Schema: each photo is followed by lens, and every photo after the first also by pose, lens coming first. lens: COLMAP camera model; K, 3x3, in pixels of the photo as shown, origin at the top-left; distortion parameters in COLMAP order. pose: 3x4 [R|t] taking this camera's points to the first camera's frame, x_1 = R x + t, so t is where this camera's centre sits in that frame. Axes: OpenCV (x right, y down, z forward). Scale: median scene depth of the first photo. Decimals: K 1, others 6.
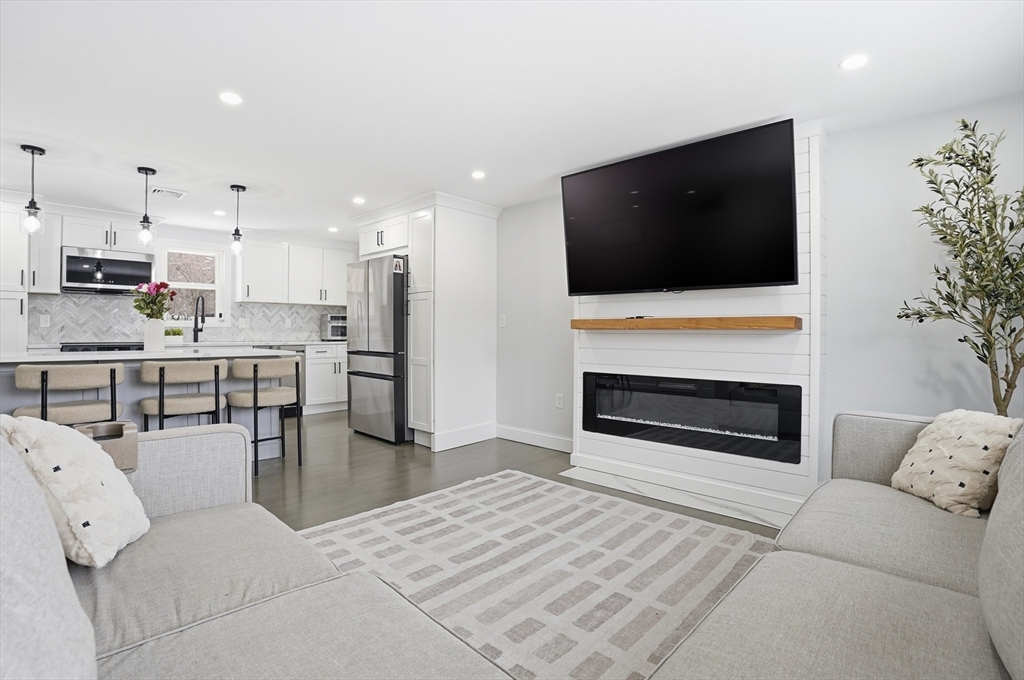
lens RADIAL K [[480.9, 0, 513.5], [0, 480.9, 331.4], [0, 0, 1]] dist [-0.065430, 0.012762]
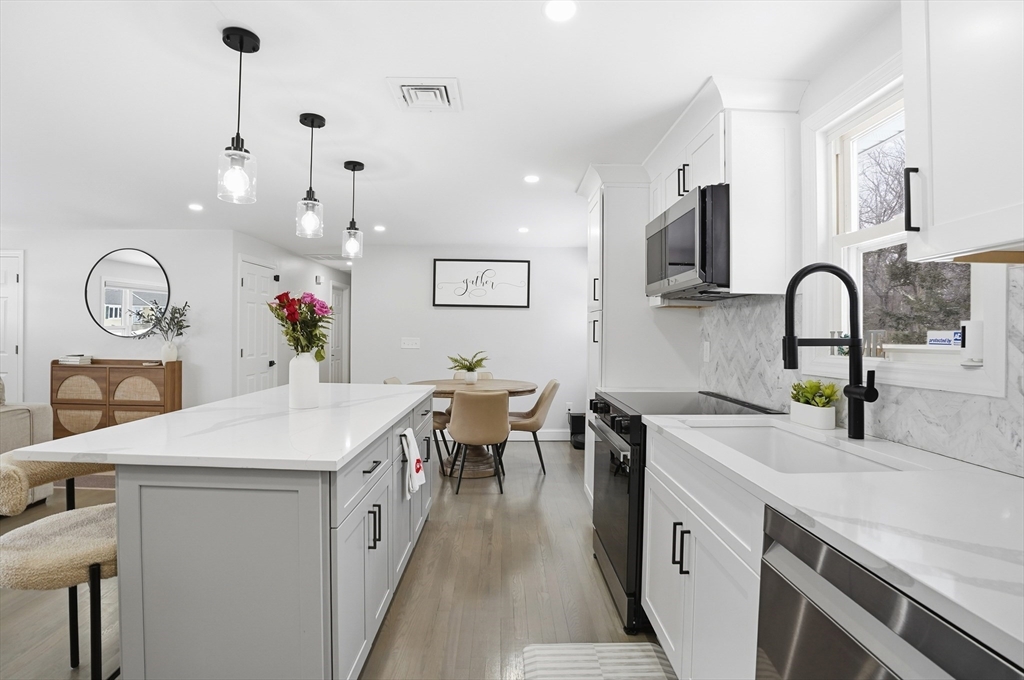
lens RADIAL K [[480.9, 0, 515.9], [0, 480.9, 342.5], [0, 0, 1]] dist [-0.065430, 0.012762]
pose [[-0.710049, 0.004071, -0.704141, -0.370518], [-0.009633, 0.999834, 0.015495, -0.037448], [0.704086, 0.017785, -0.709891, 1.126061]]
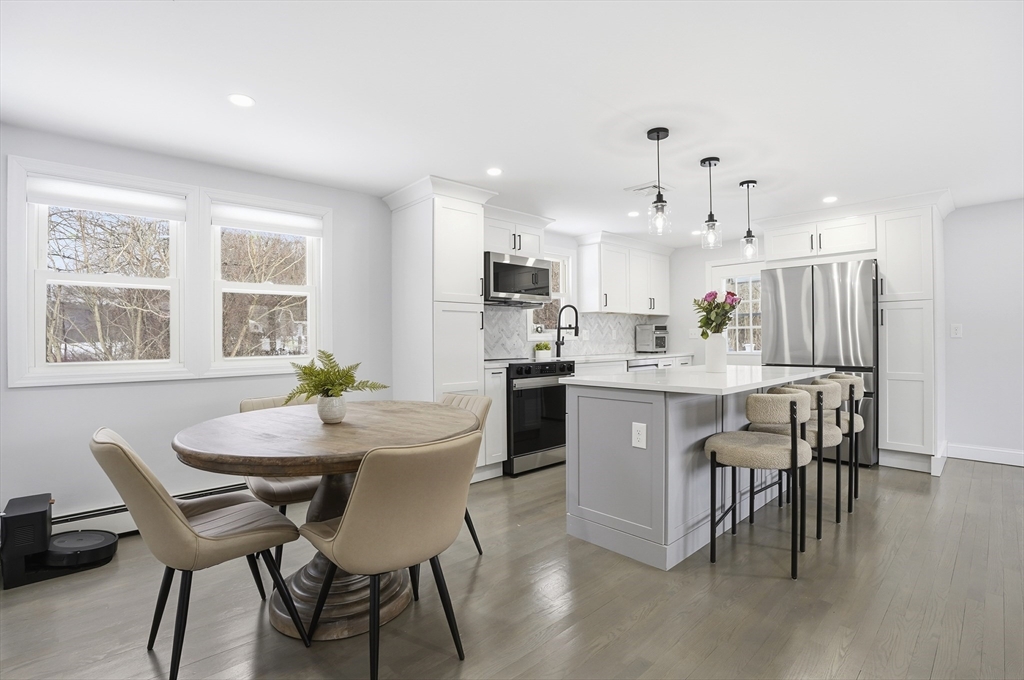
lens RADIAL K [[480.9, 0, 518.4], [0, 480.9, 336.6], [0, 0, 1]] dist [-0.065430, 0.012762]
pose [[0.997607, -0.011681, -0.068152, -0.742125], [0.011499, 0.999929, -0.003060, -0.015627], [0.068183, 0.002269, 0.997670, 0.064535]]
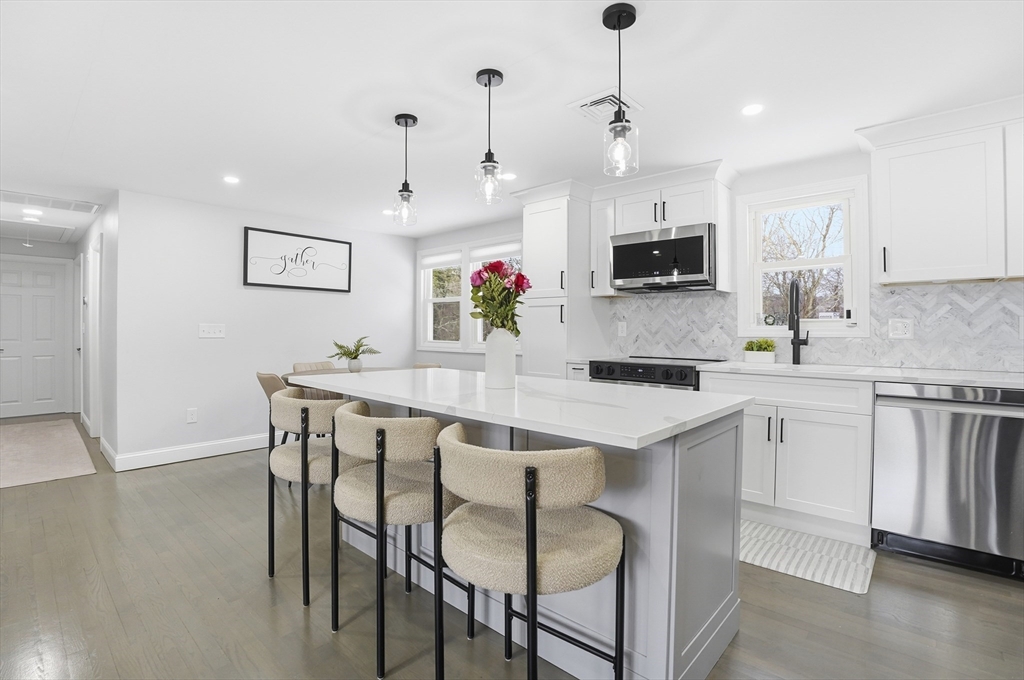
lens RADIAL K [[480.9, 0, 509.7], [0, 480.9, 343.0], [0, 0, 1]] dist [-0.065430, 0.012762]
pose [[0.013532, 0.023294, -0.999637, -0.126655], [-0.002288, 0.999727, 0.023265, -0.015502], [0.999906, 0.001972, 0.013581, 0.692915]]
